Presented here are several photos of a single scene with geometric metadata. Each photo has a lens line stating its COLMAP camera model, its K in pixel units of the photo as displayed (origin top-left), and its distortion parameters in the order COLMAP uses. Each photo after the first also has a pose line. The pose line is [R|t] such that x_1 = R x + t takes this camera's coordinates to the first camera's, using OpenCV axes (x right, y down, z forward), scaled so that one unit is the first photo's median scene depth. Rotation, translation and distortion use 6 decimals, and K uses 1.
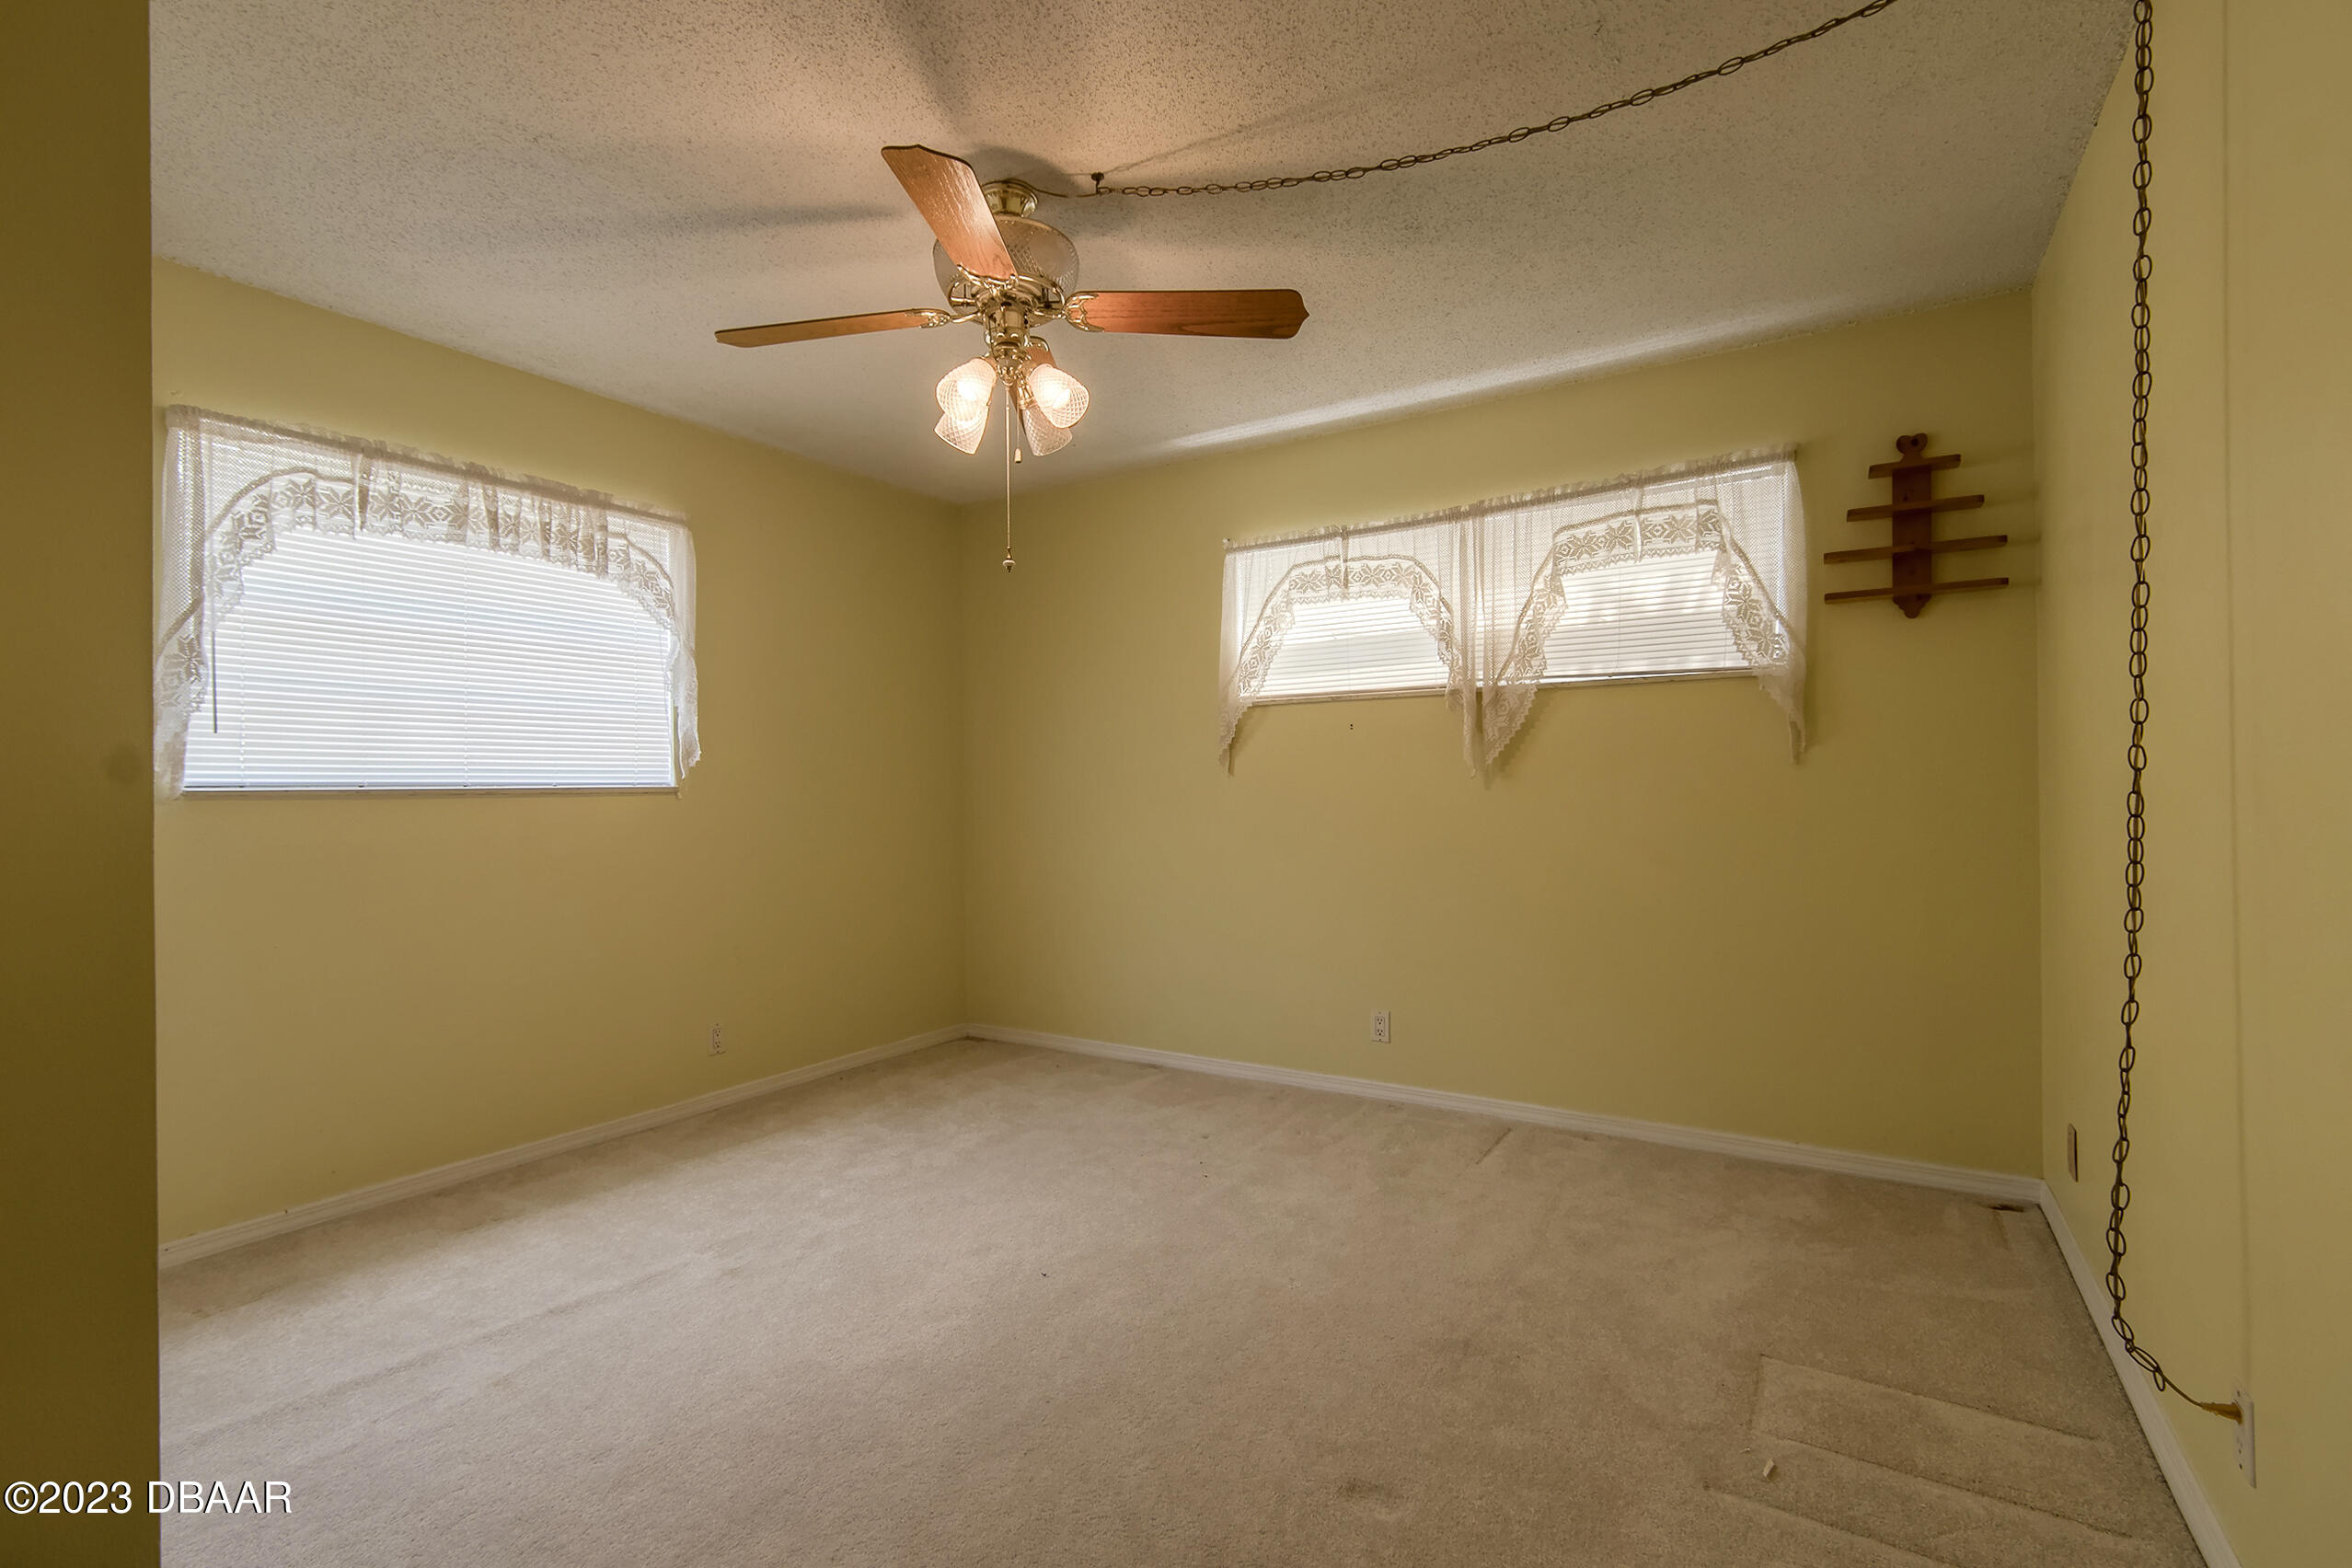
lens RADIAL K [[1078.0, 0, 1173.5], [0, 1078.0, 778.8], [0, 0, 1]] dist [0.026110, 0.000198]
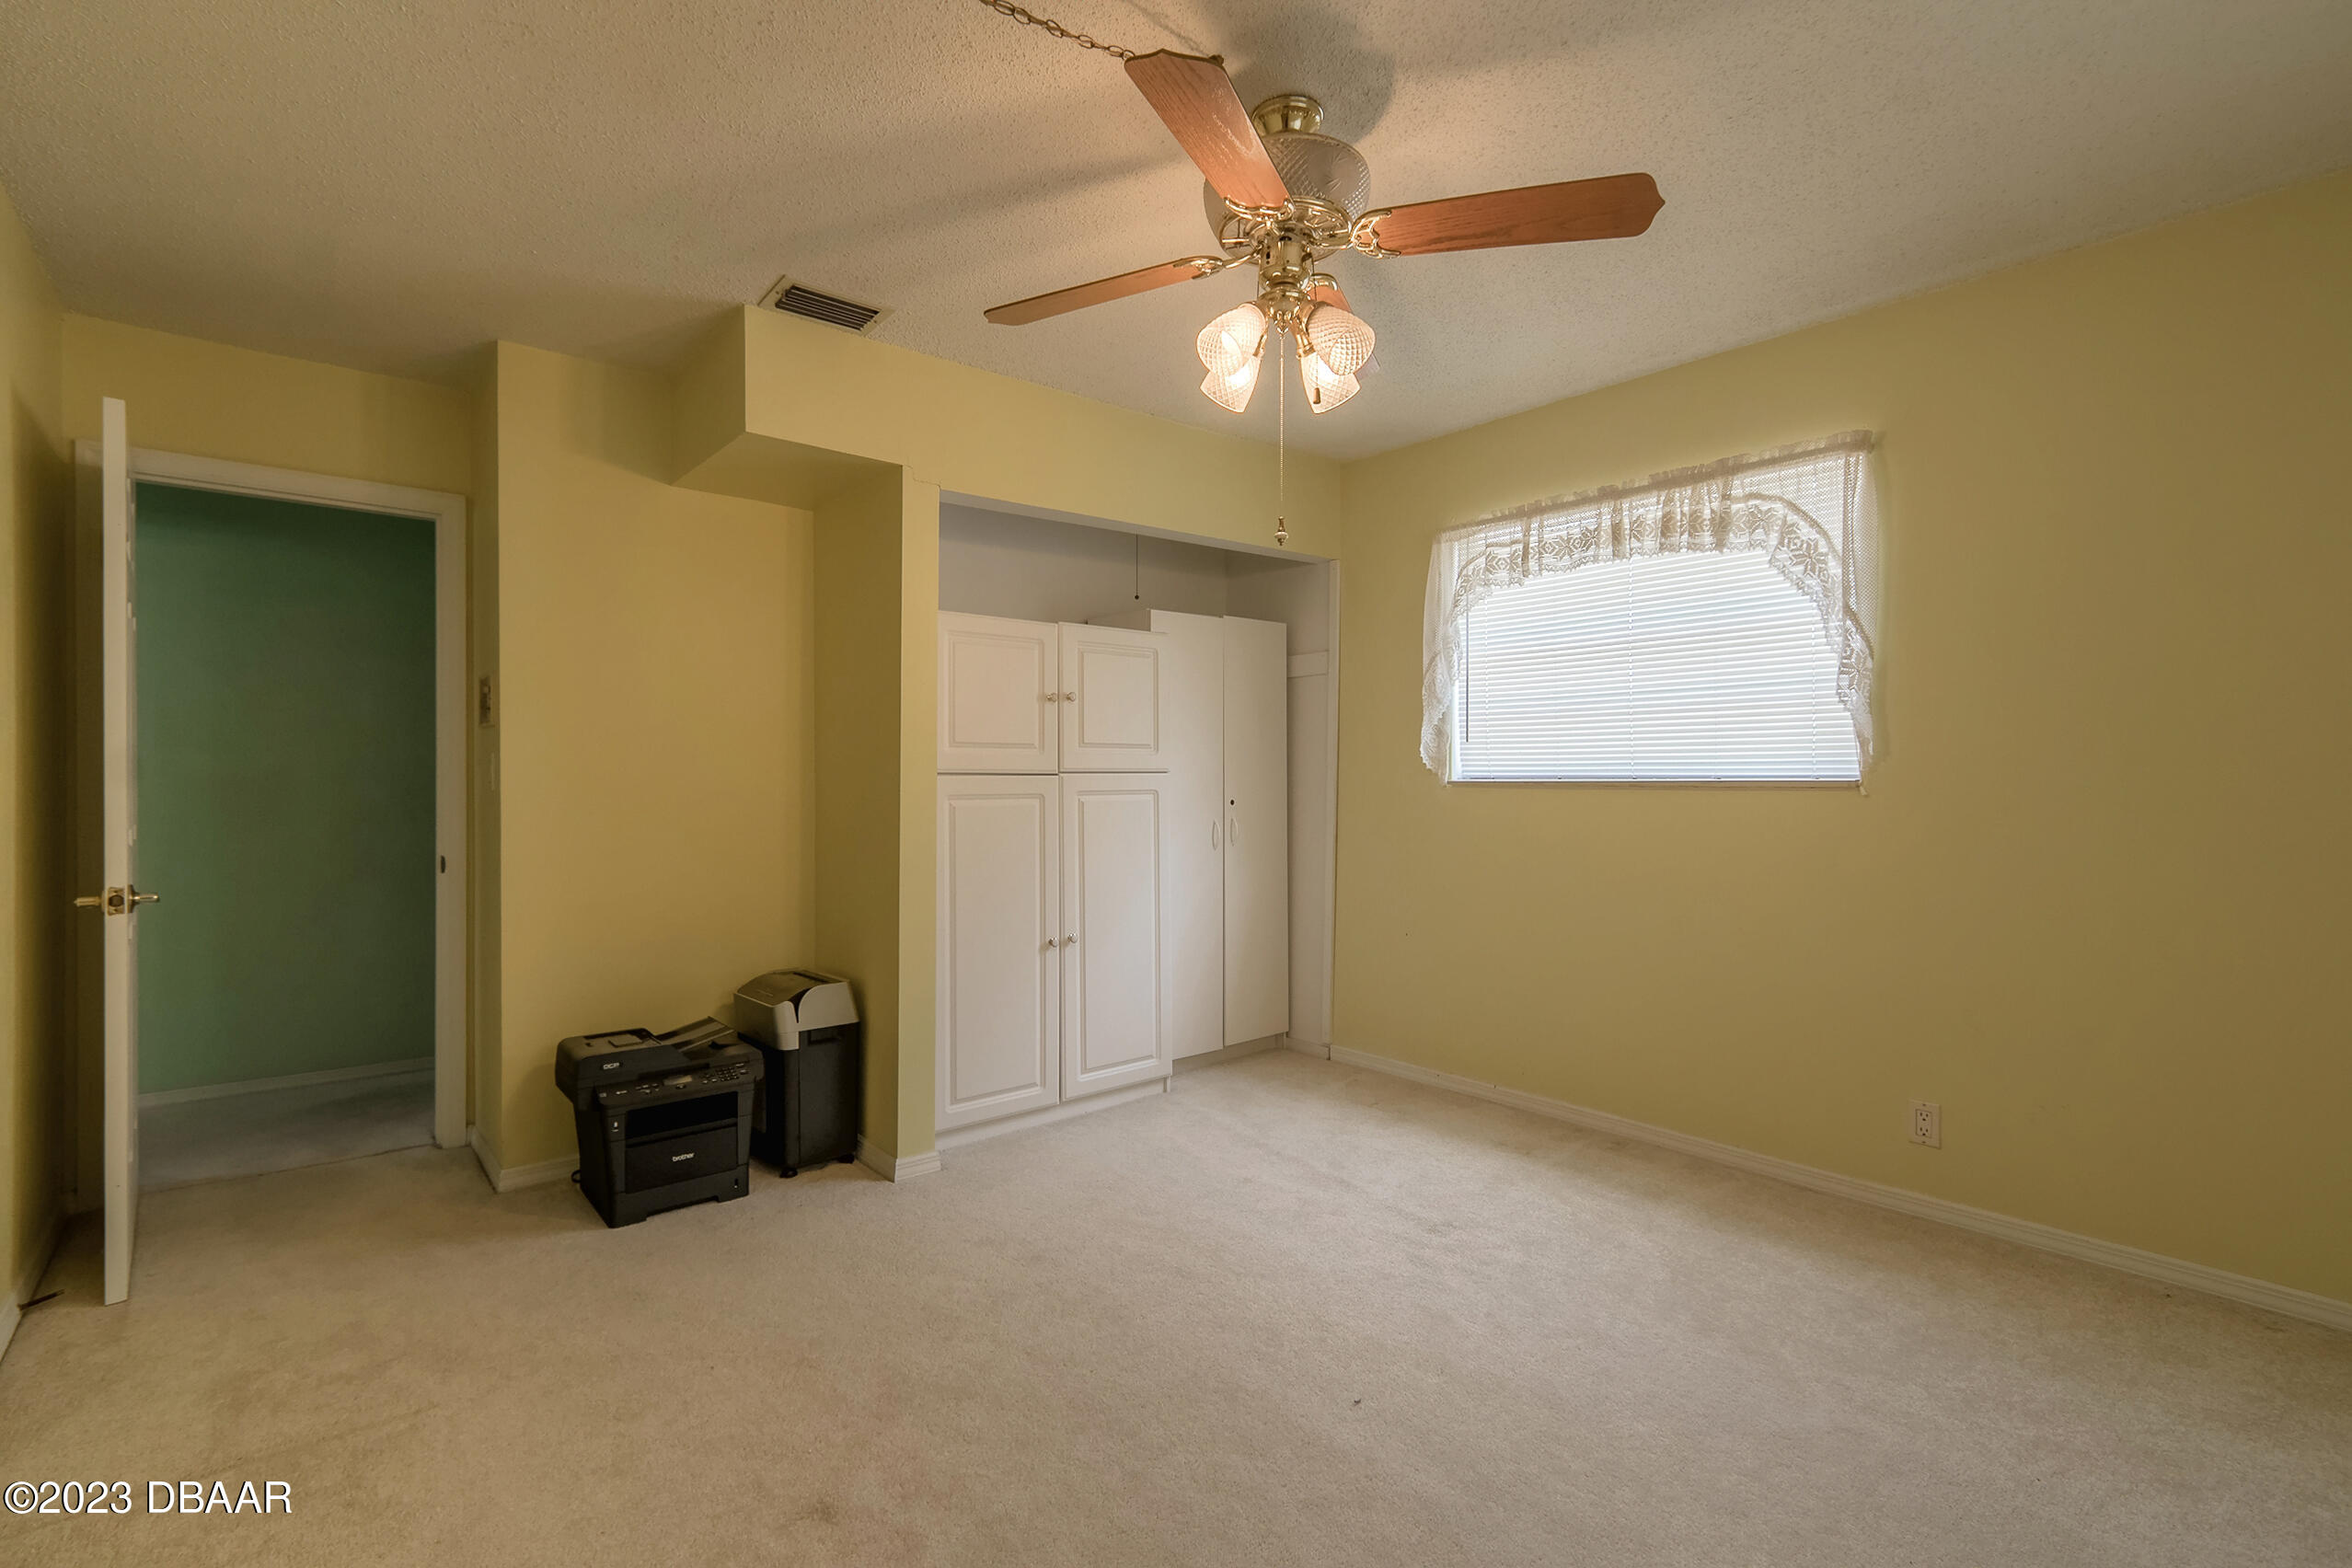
lens RADIAL K [[1078.0, 0, 1175.5], [0, 1078.0, 789.0], [0, 0, 1]] dist [0.026110, 0.000198]
pose [[-0.300212, 0.007334, -0.953844, 0.533383], [-0.000658, 0.999969, 0.007896, 0.009384], [0.953872, 0.002998, -0.300197, 0.903764]]
